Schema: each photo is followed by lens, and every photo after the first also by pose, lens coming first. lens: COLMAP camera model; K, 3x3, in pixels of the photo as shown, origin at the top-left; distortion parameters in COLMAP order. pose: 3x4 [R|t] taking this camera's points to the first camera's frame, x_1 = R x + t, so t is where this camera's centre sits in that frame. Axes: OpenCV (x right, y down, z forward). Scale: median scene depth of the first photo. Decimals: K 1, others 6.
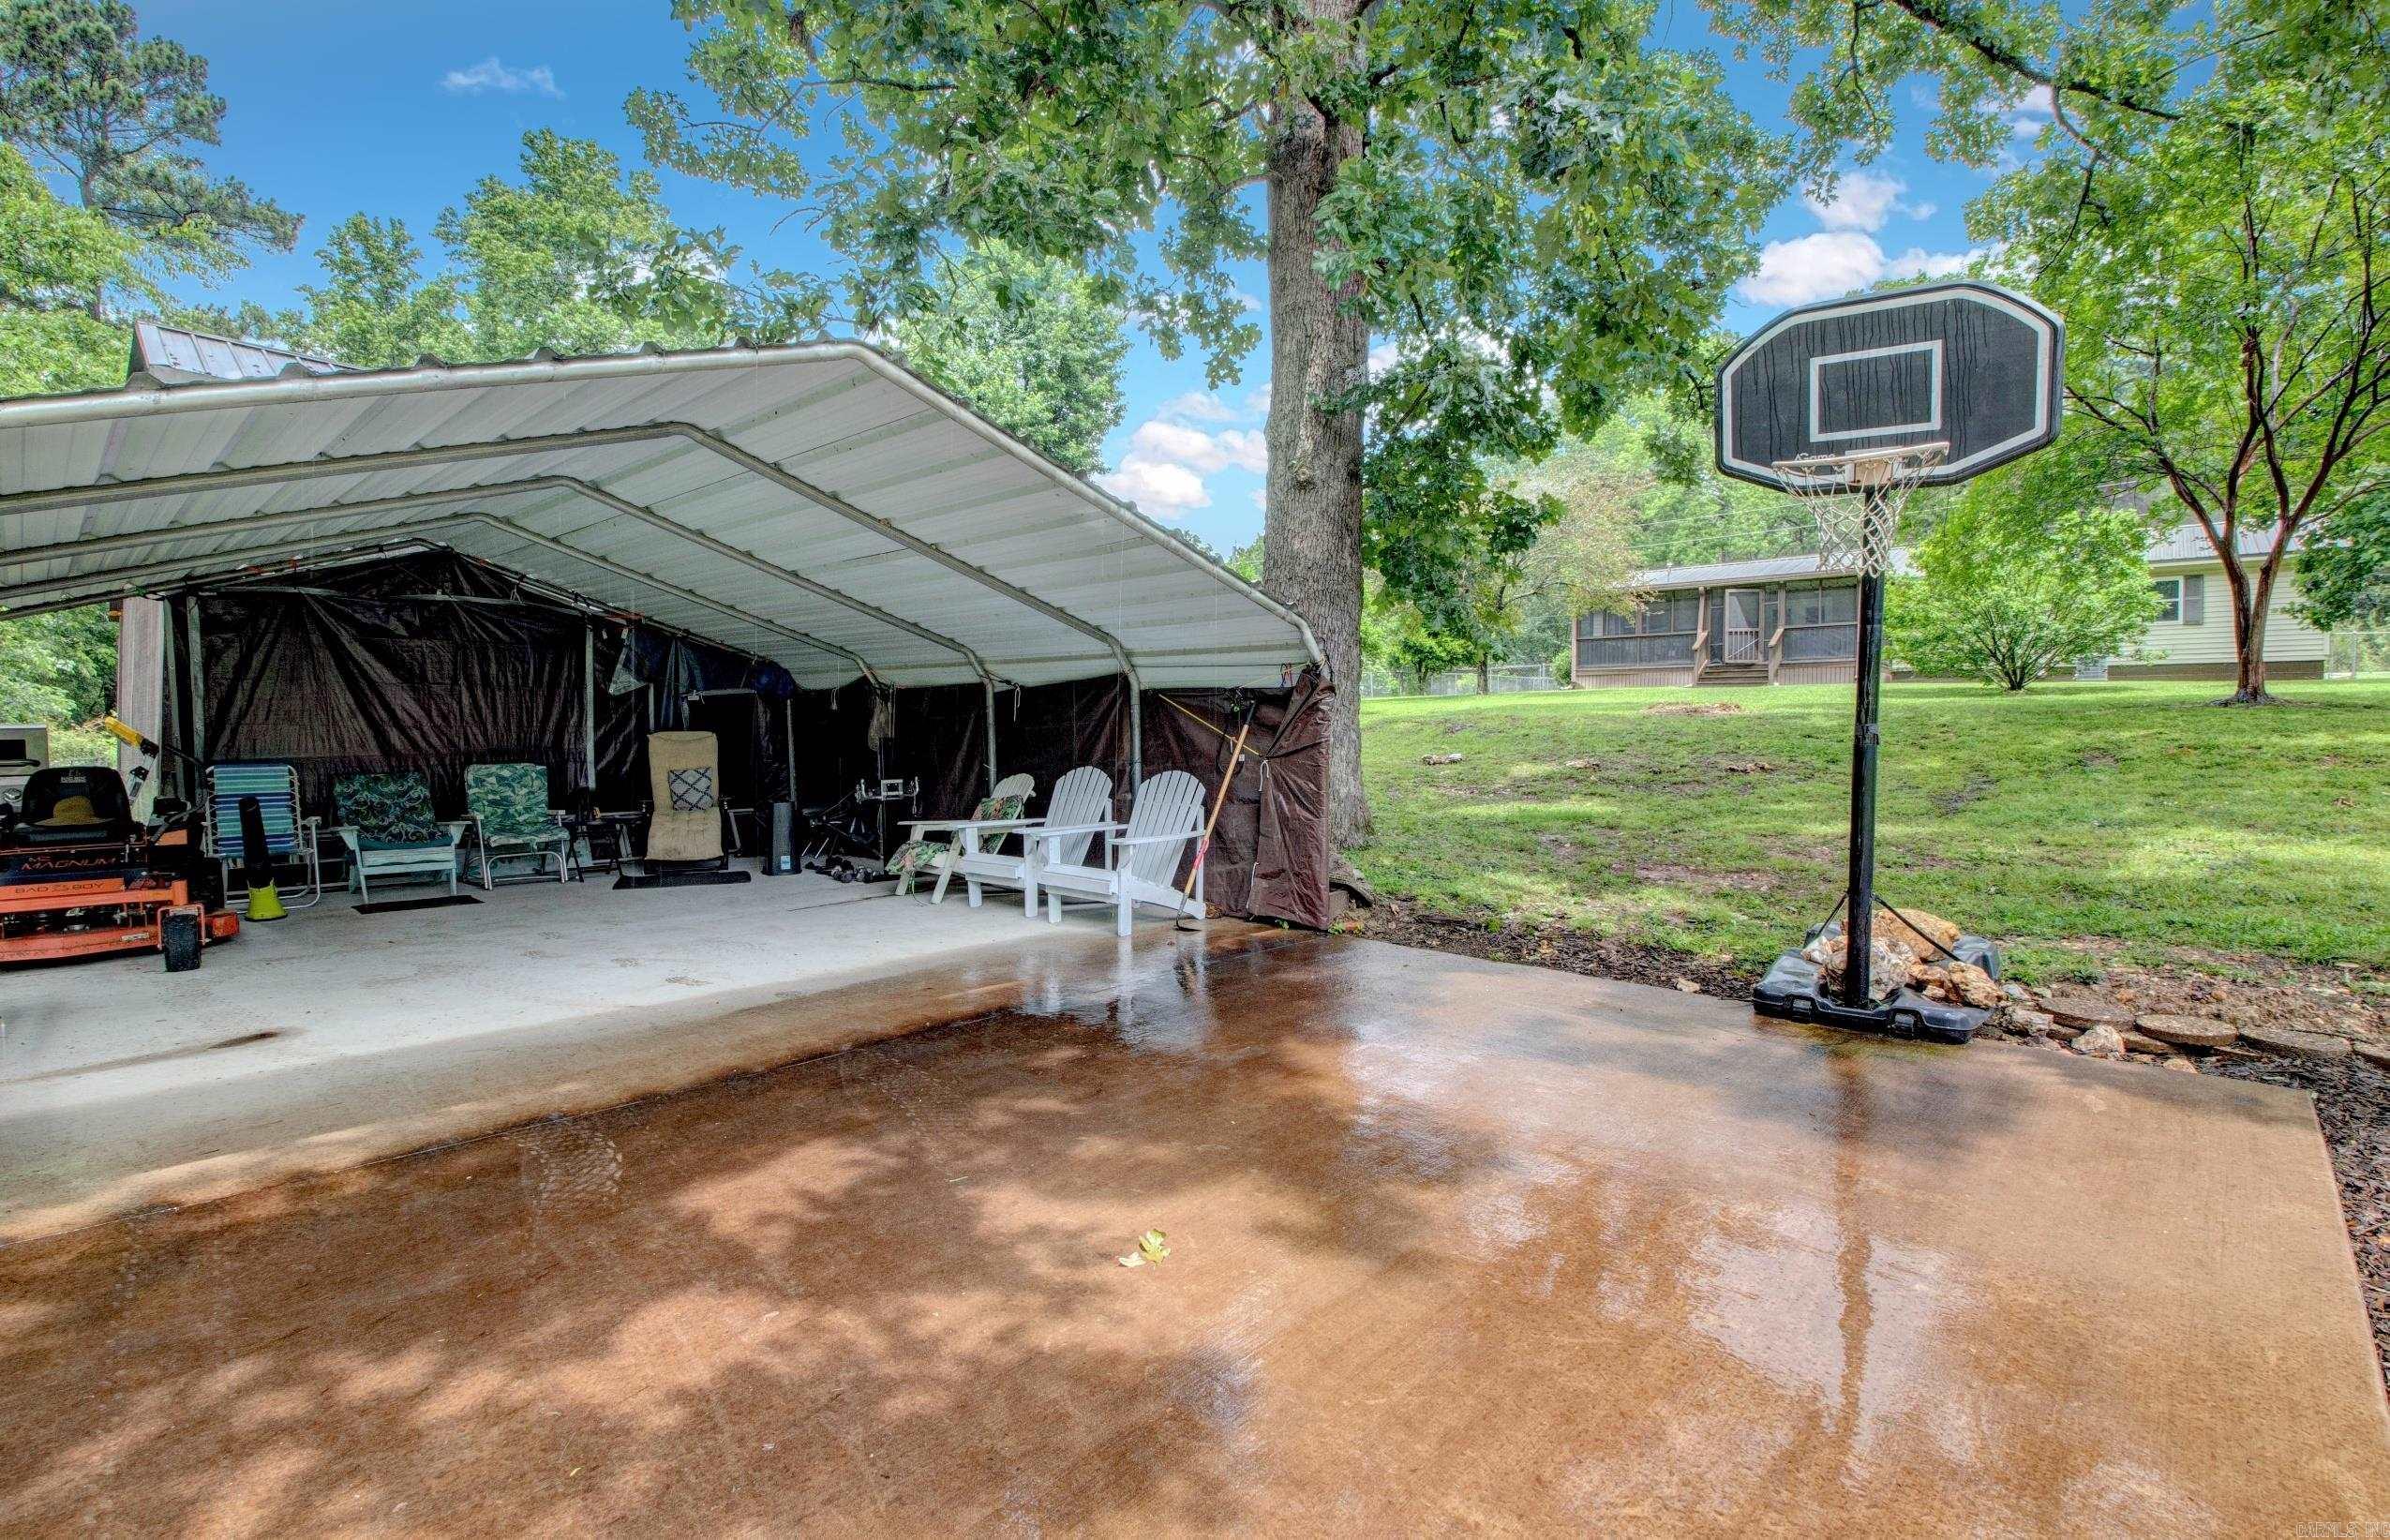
lens RADIAL K [[1132.3, 0, 1188.5], [0, 1132.3, 762.7], [0, 0, 1]] dist [0.017584, -0.030871]
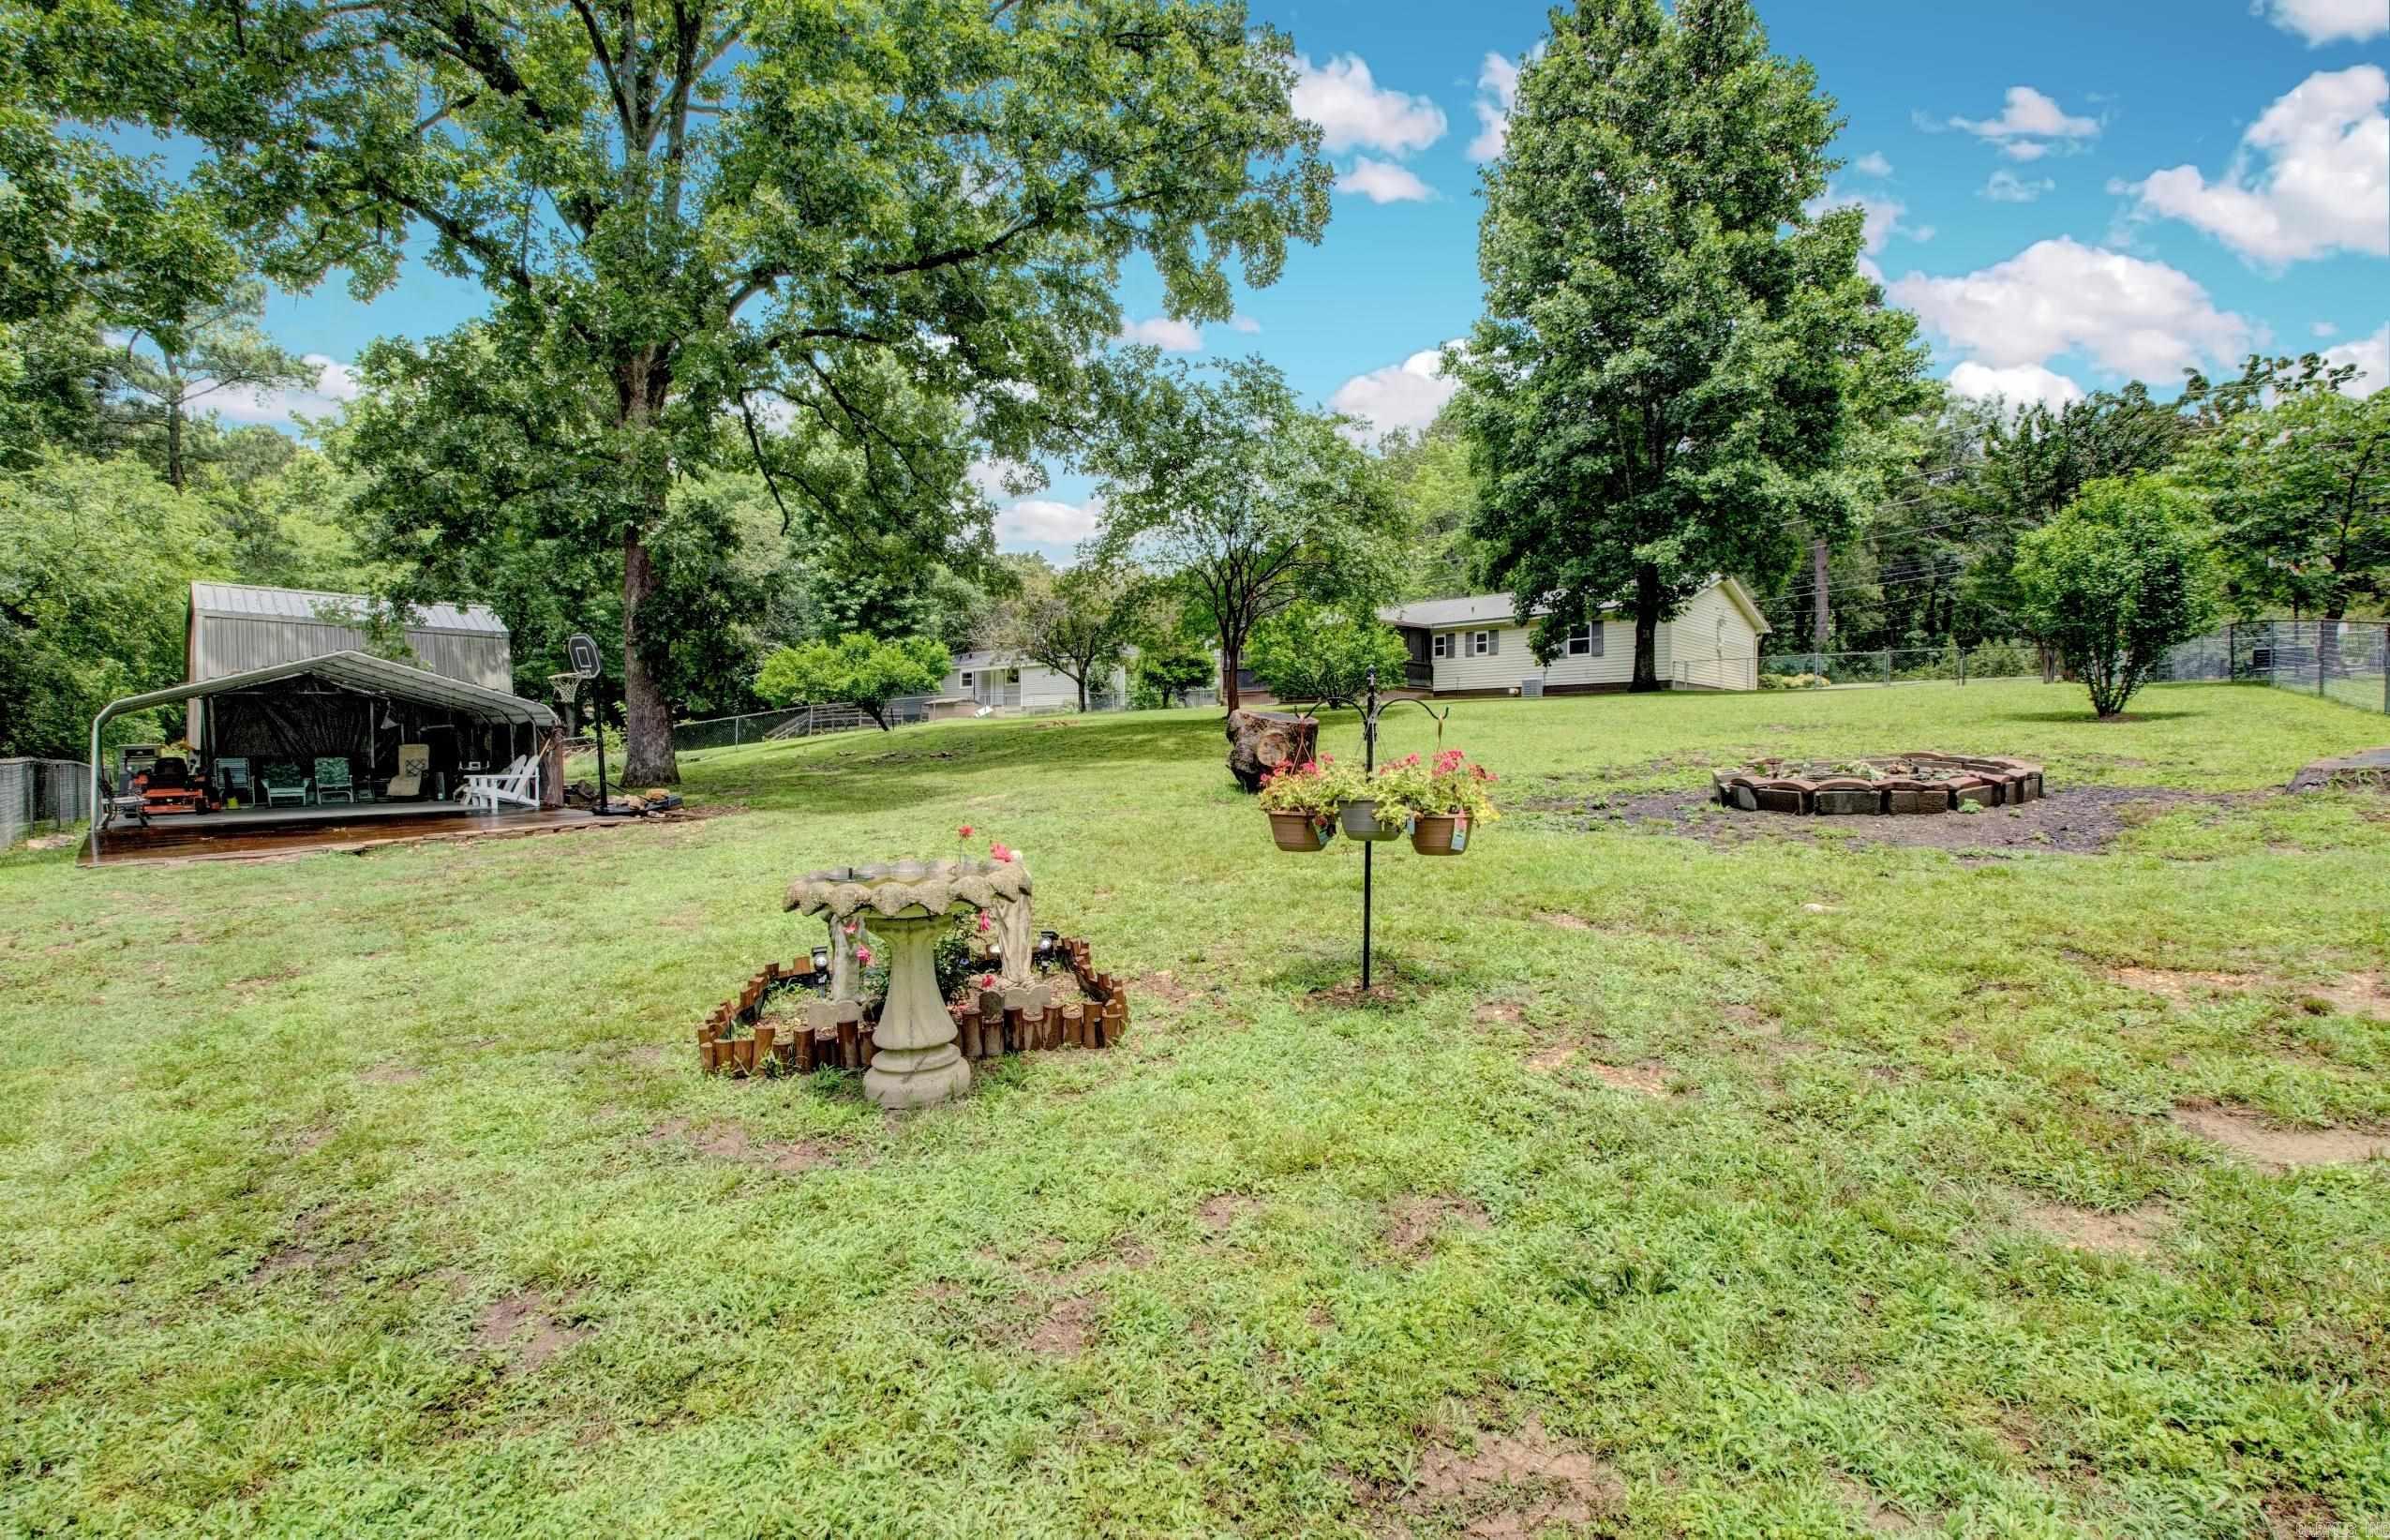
lens RADIAL K [[1132.3, 0, 1188.5], [0, 1132.3, 762.7], [0, 0, 1]] dist [0.017584, -0.030871]
pose [[0.999000, -0.010827, -0.043372, 1.540144], [0.010546, 0.999922, -0.006706, 0.053804], [0.043441, 0.006242, 0.999036, -1.566674]]
